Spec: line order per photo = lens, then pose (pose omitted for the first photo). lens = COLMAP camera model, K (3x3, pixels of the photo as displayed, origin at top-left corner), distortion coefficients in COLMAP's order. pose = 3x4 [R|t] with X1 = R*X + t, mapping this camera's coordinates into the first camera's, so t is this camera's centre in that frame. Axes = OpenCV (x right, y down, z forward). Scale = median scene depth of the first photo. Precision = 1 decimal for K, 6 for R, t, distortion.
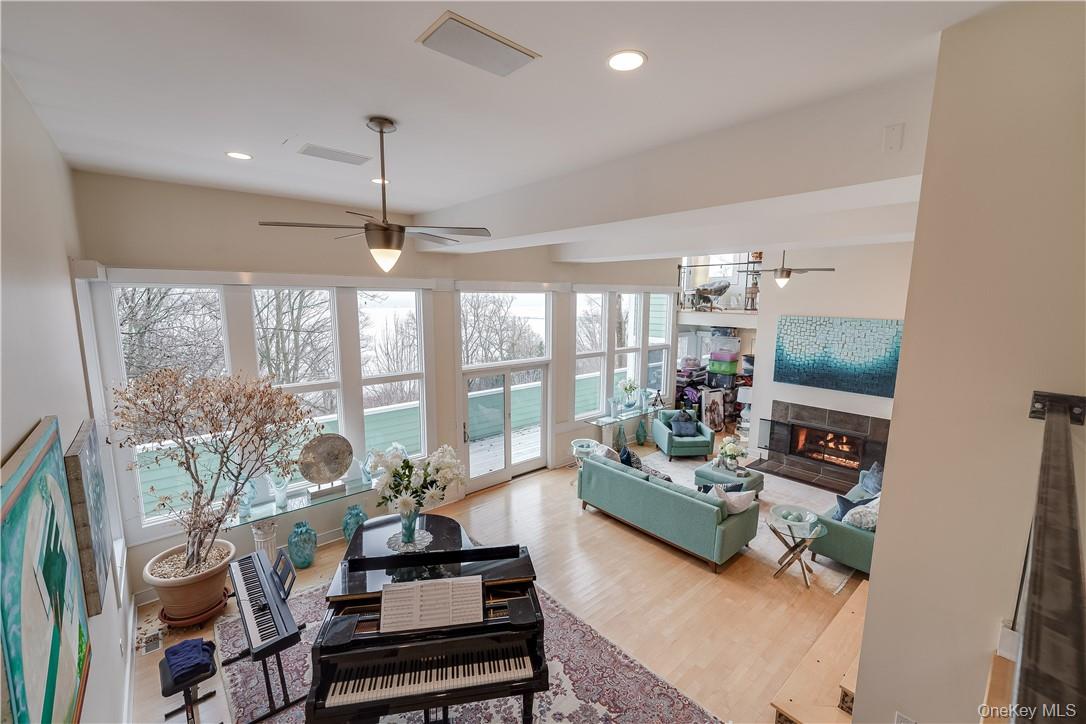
lens RADIAL K [[451.1, 0, 540.3], [0, 451.1, 355.7], [0, 0, 1]] dist [0.000712, 0.000219]
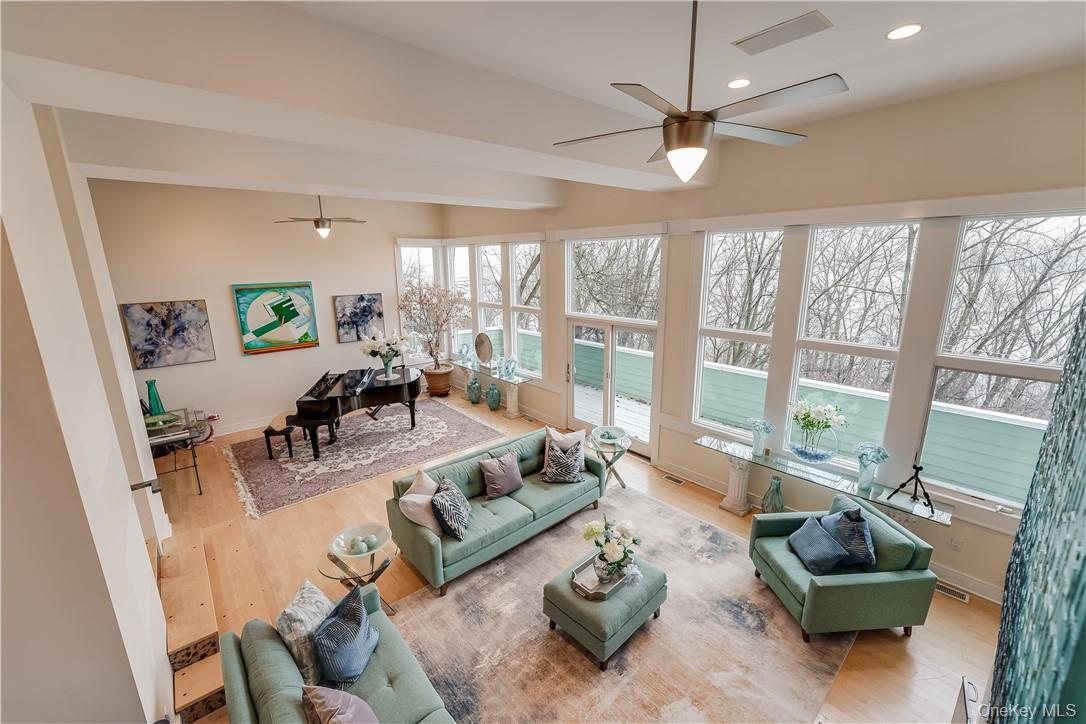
lens RADIAL K [[451.1, 0, 540.3], [0, 451.1, 355.7], [0, 0, 1]] dist [0.000712, 0.000219]
pose [[0.011963, 0.218949, -0.975663, 0.713473], [-0.115282, 0.969528, 0.216159, -0.077952], [0.993261, 0.109890, 0.036840, 0.717024]]
